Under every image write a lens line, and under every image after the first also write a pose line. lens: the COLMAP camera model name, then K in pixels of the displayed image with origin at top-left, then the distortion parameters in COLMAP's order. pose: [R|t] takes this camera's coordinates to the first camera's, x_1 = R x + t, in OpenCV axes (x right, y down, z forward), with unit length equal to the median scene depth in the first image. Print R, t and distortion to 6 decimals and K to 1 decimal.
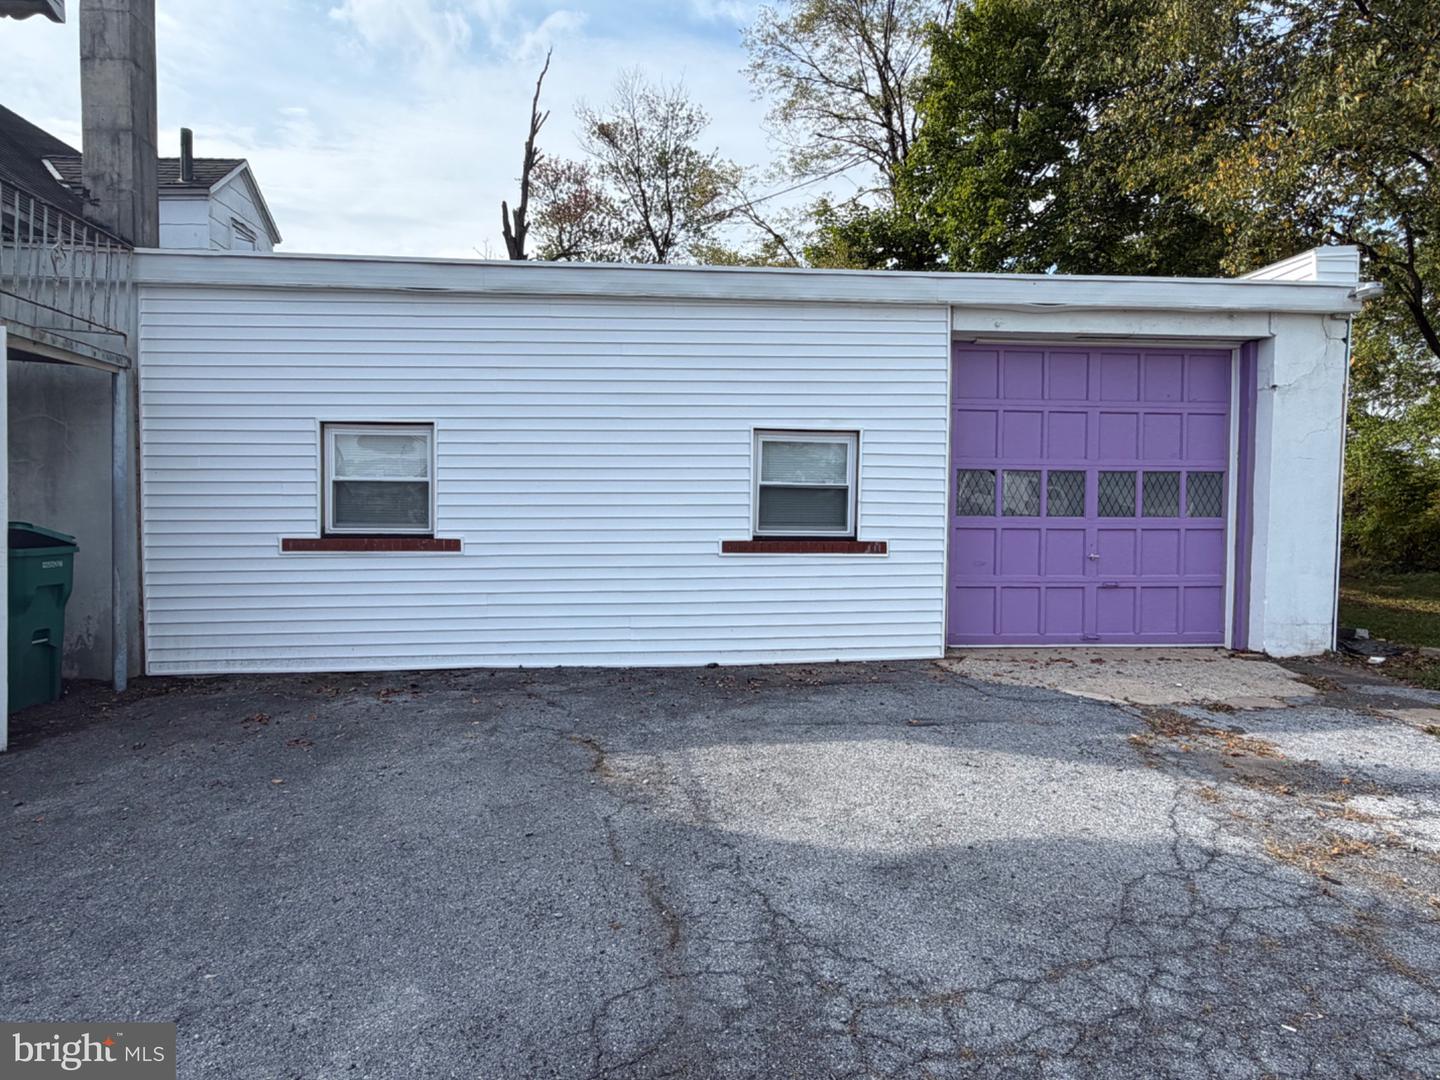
lens RADIAL K [[808.3, 0, 720.0], [0, 808.3, 540.0], [0, 0, 1]] dist [-0.027088, 0.000947]
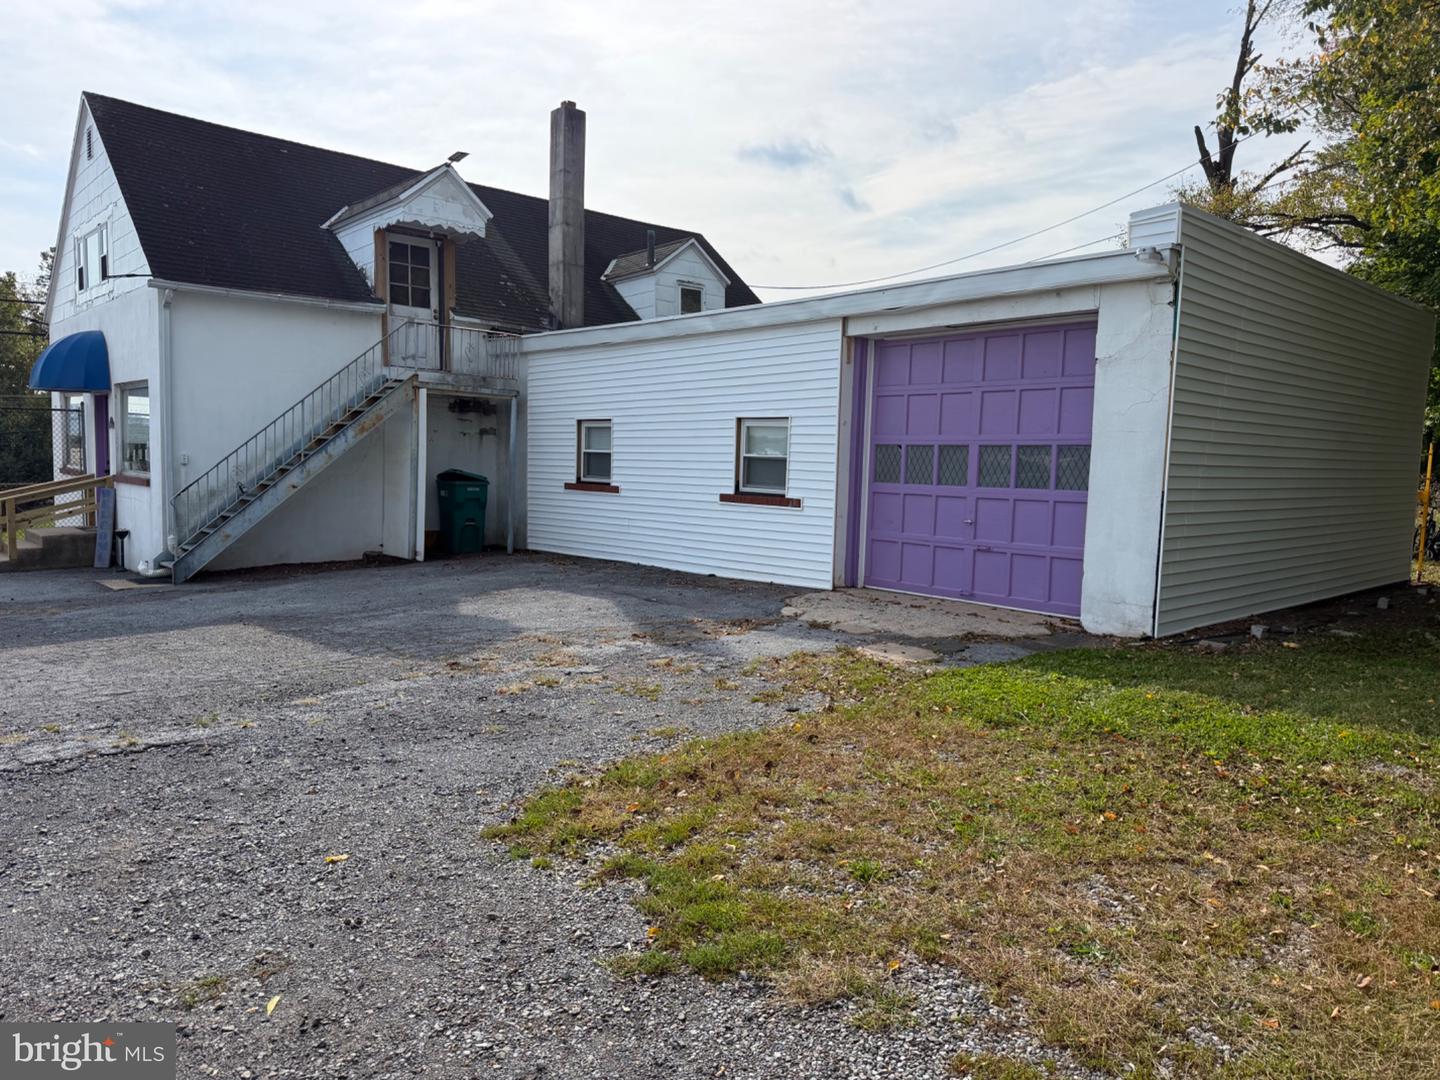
lens RADIAL K [[1002.1, 0, 720.0], [0, 1002.1, 540.0], [0, 0, 1]] dist [0.000295, -0.002540]
pose [[0.611941, 0.071293, -0.787683, 1.410566], [-0.062872, 0.997162, 0.041408, 0.010130], [0.788400, 0.024184, 0.614687, -0.135333]]
